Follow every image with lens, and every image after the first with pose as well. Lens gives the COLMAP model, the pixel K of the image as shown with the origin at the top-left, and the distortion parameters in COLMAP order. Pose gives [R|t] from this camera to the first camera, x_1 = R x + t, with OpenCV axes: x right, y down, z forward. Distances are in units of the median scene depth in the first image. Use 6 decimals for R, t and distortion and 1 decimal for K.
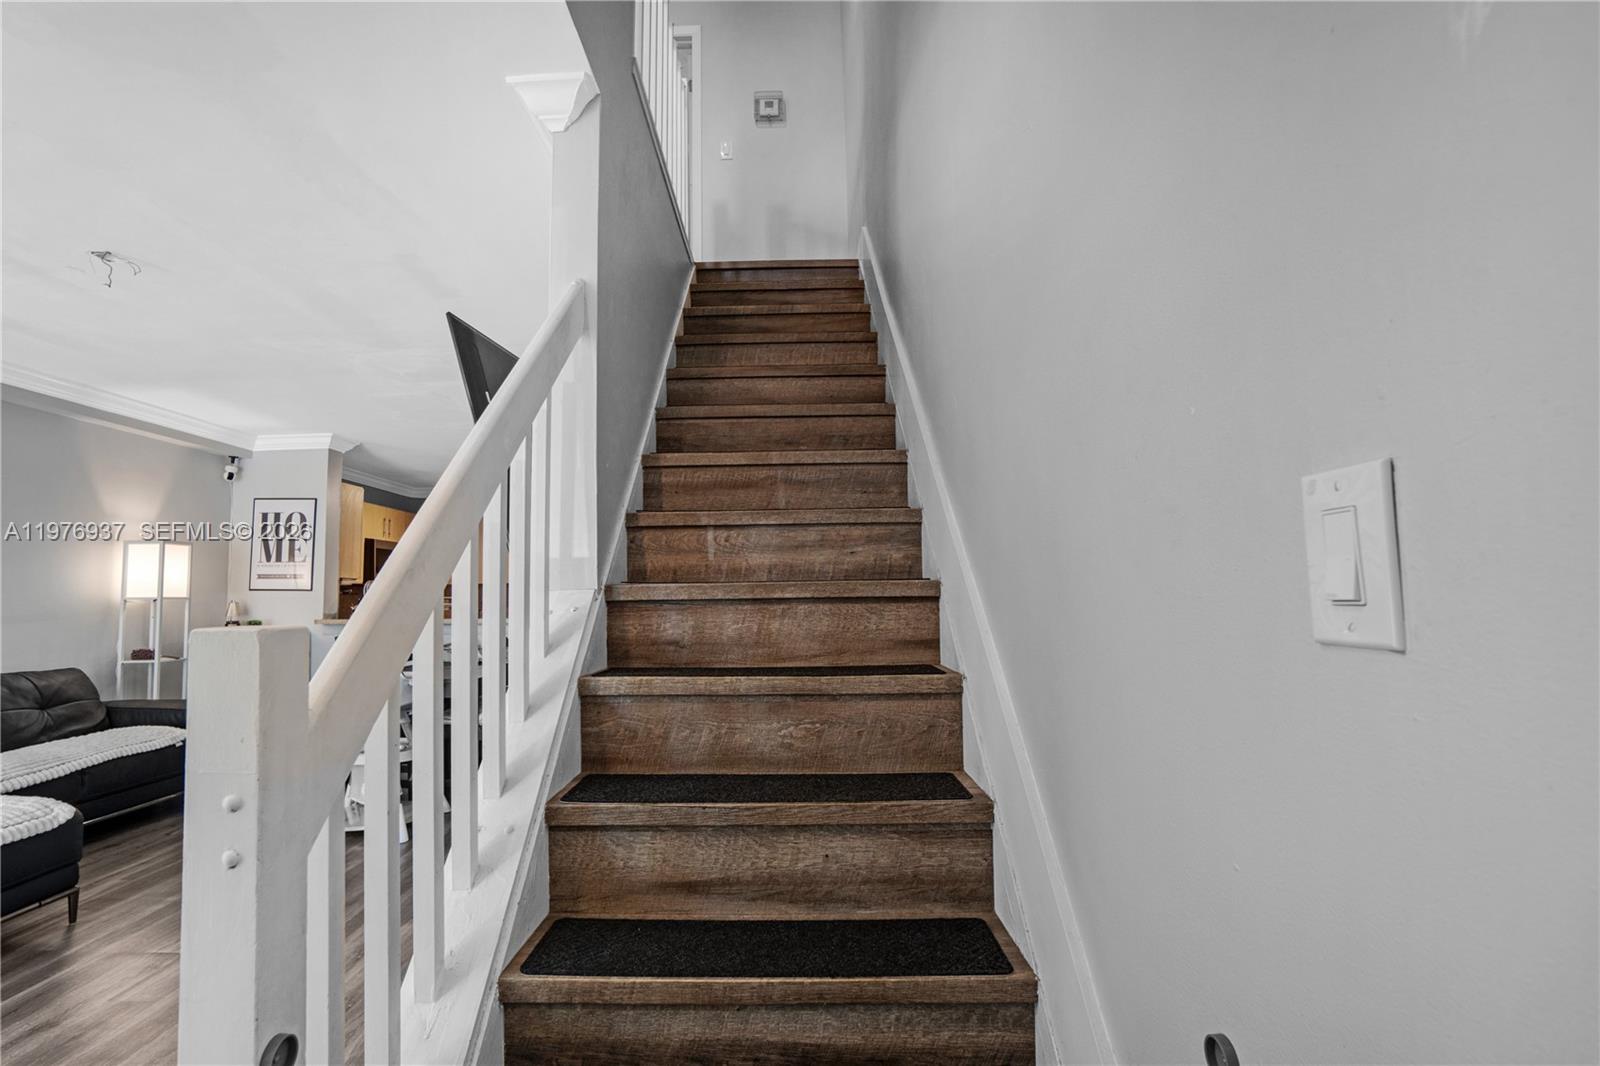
lens RADIAL K [[755.2, 0, 780.2], [0, 755.2, 541.2], [0, 0, 1]] dist [-0.063095, 0.025589]
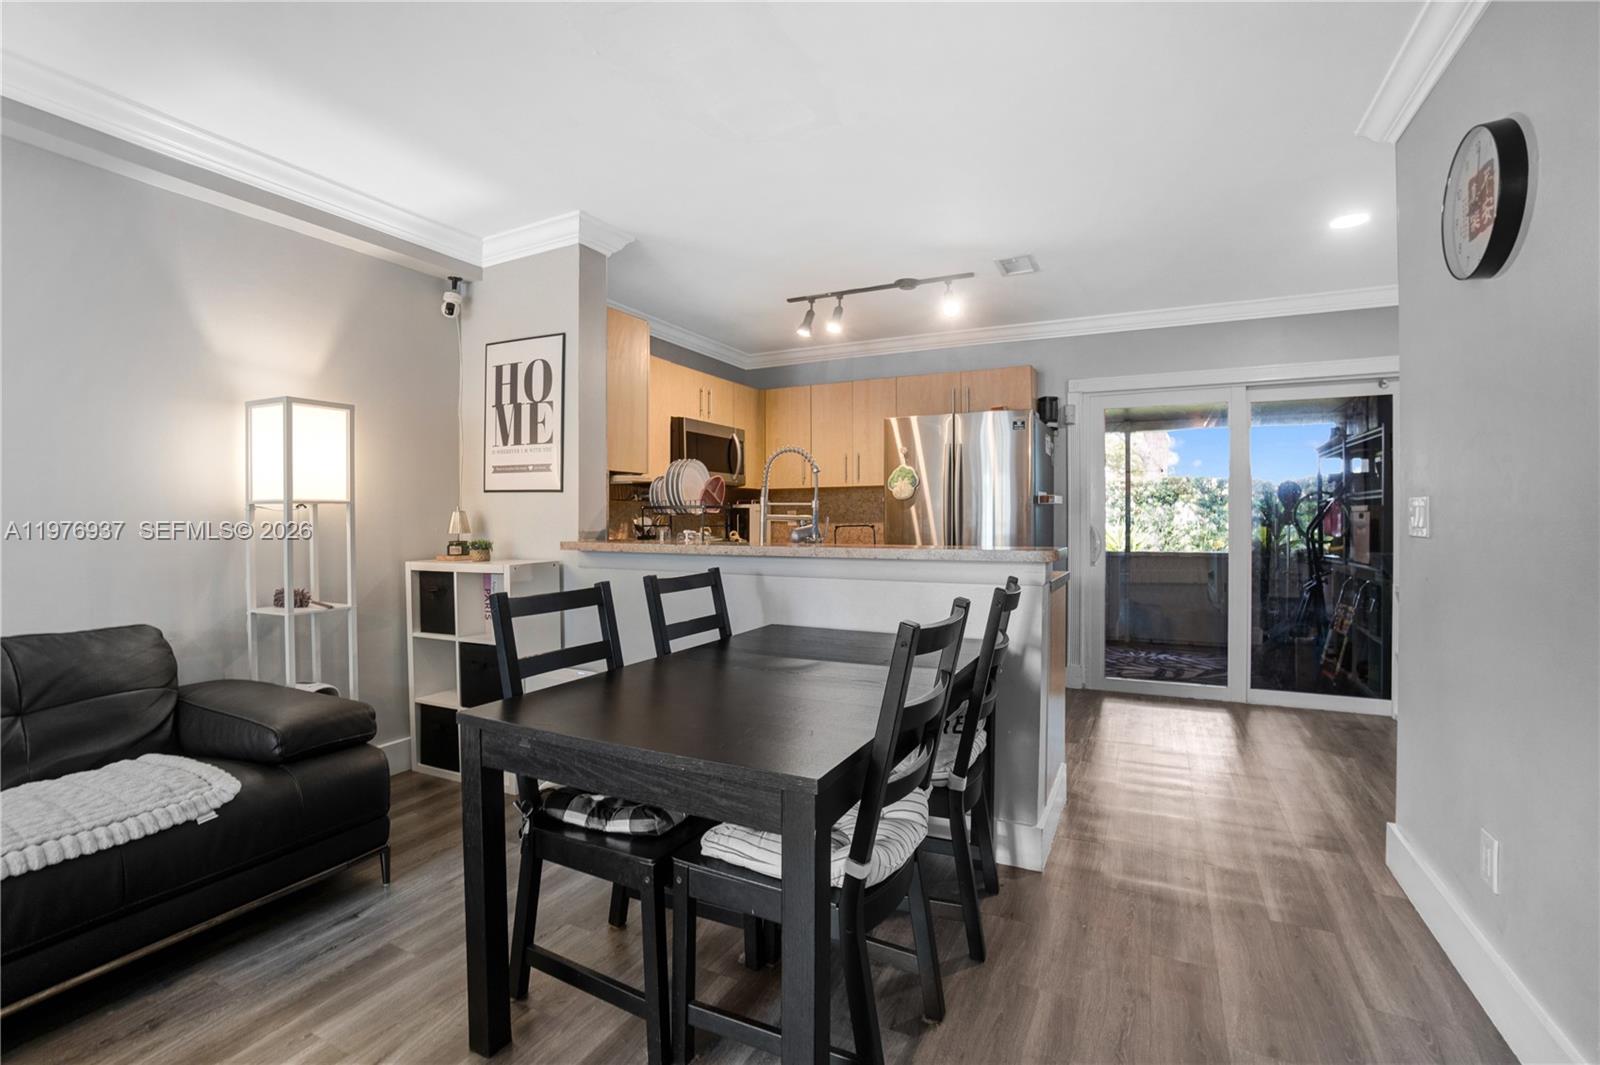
lens RADIAL K [[735.9, 0, 783.3], [0, 735.9, 521.8], [0, 0, 1]] dist [-0.060651, 0.026255]
pose [[0.895887, 0.013731, -0.444069, -0.225900], [0.024271, 0.996517, 0.079780, 0.049802], [0.443618, -0.082252, 0.892434, 0.573396]]
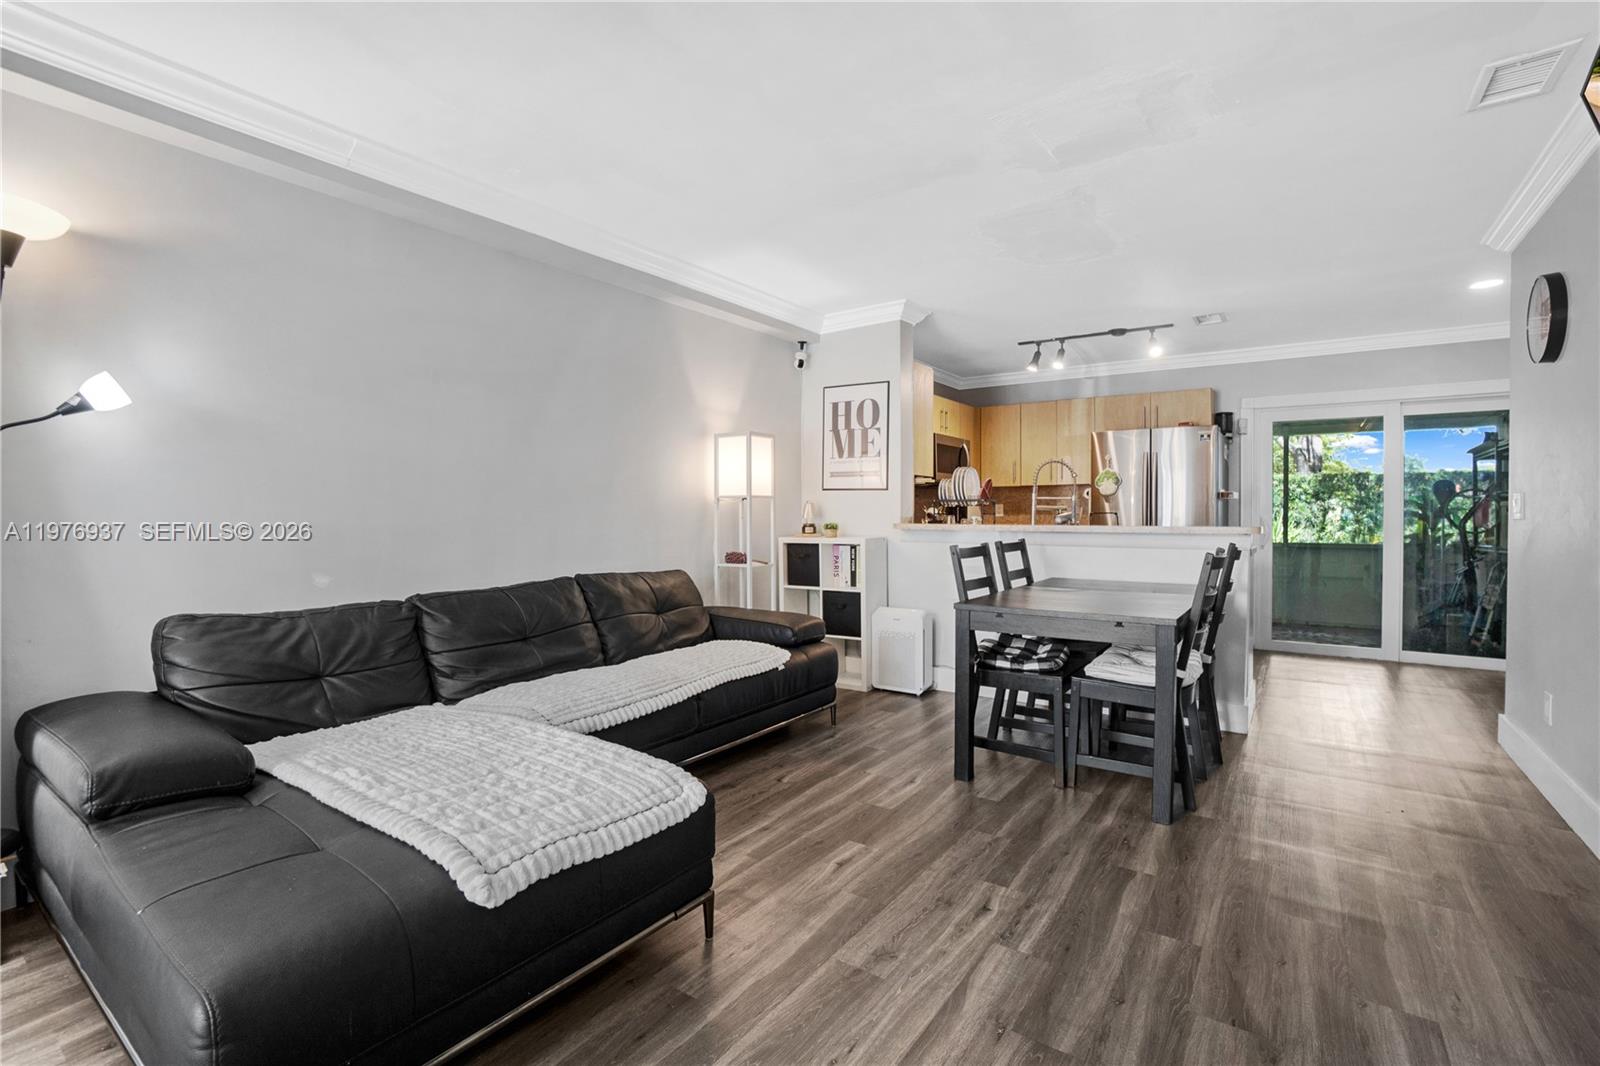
lens RADIAL K [[735.9, 0, 783.3], [0, 735.9, 522.3], [0, 0, 1]] dist [-0.060651, 0.026255]
pose [[0.819090, 0.018152, -0.573378, -0.251210], [0.033578, 0.996269, 0.079508, 0.033385], [0.572682, -0.084377, 0.815424, 0.242319]]
